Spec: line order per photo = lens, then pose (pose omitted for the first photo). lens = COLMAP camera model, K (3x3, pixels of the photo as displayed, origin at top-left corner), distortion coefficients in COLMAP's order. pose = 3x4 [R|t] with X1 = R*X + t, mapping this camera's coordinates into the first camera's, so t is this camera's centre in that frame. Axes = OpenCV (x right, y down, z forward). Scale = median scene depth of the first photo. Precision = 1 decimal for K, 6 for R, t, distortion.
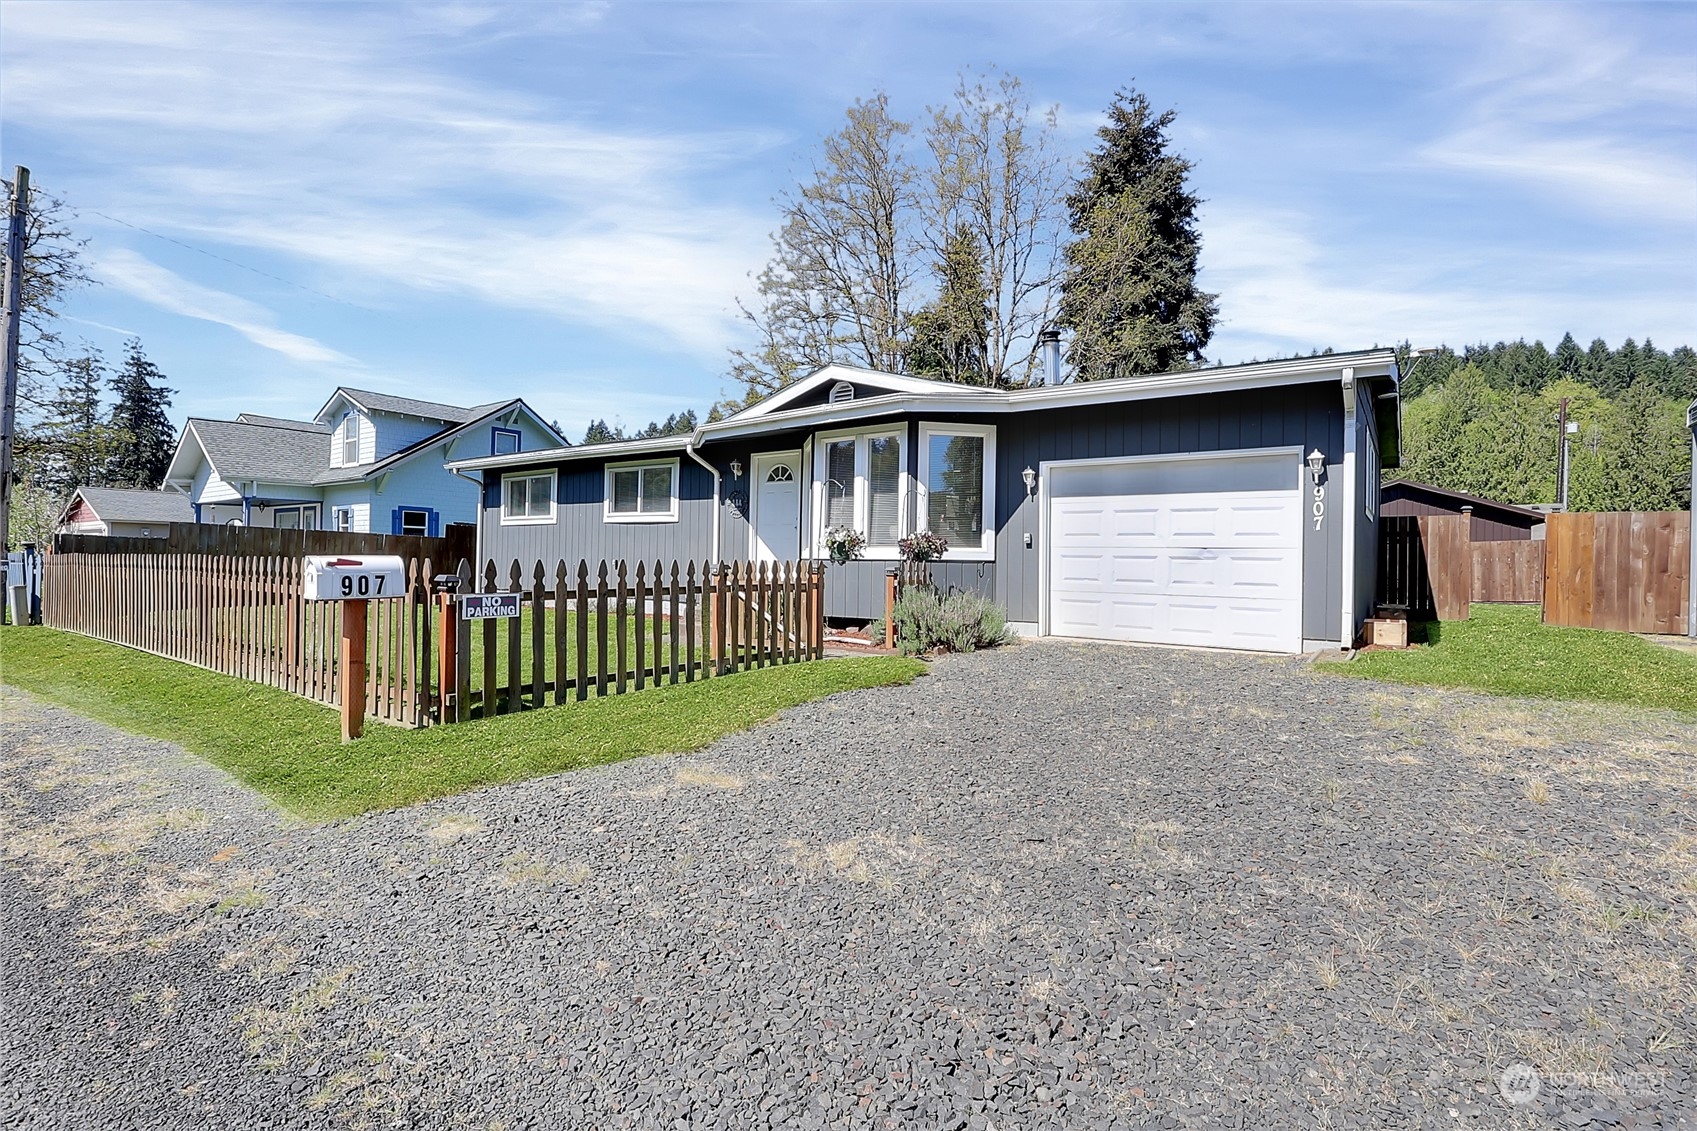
lens RADIAL K [[801.8, 0, 843.3], [0, 801.8, 563.9], [0, 0, 1]] dist [-0.006718, -0.000840]
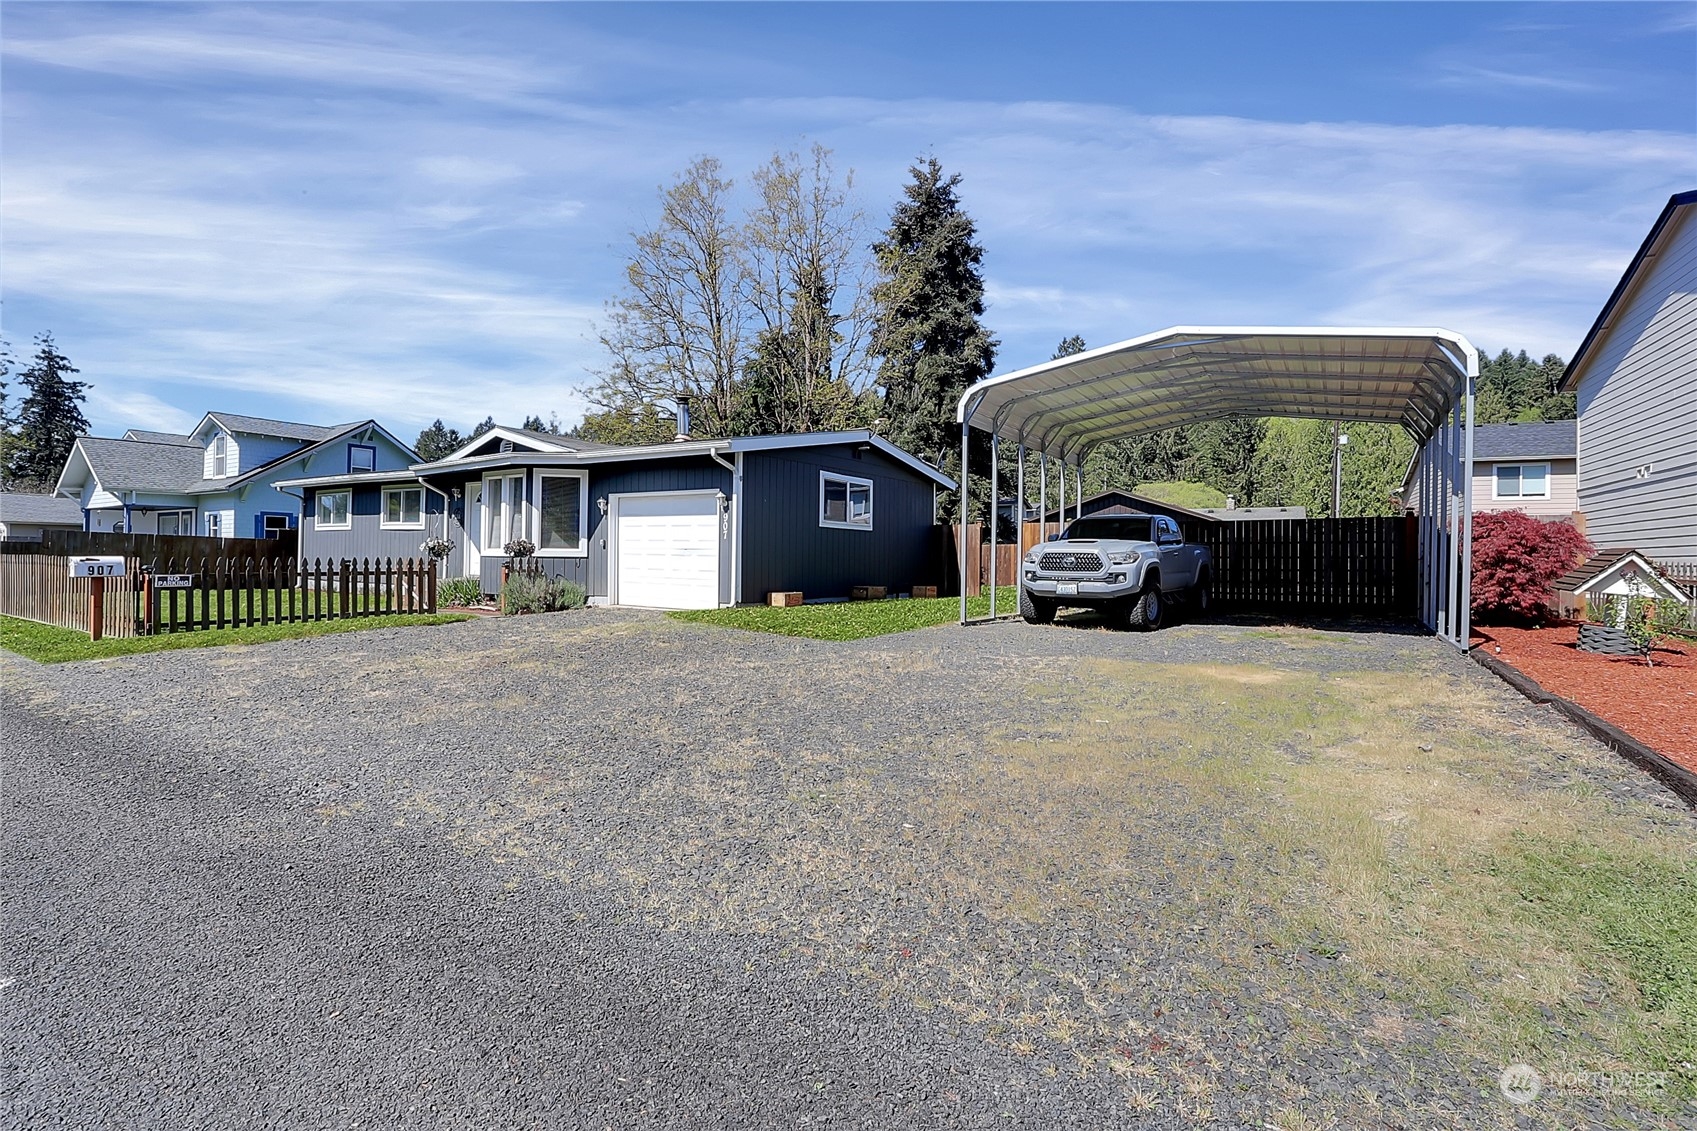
lens RADIAL K [[797.6, 0, 838.9], [0, 797.6, 558.1], [0, 0, 1]] dist [-0.009963, 0.000549]
pose [[0.998284, -0.002979, 0.058476, 0.241804], [0.003060, 0.999994, -0.001296, 0.000600], [-0.058472, 0.001473, 0.998288, -0.236966]]
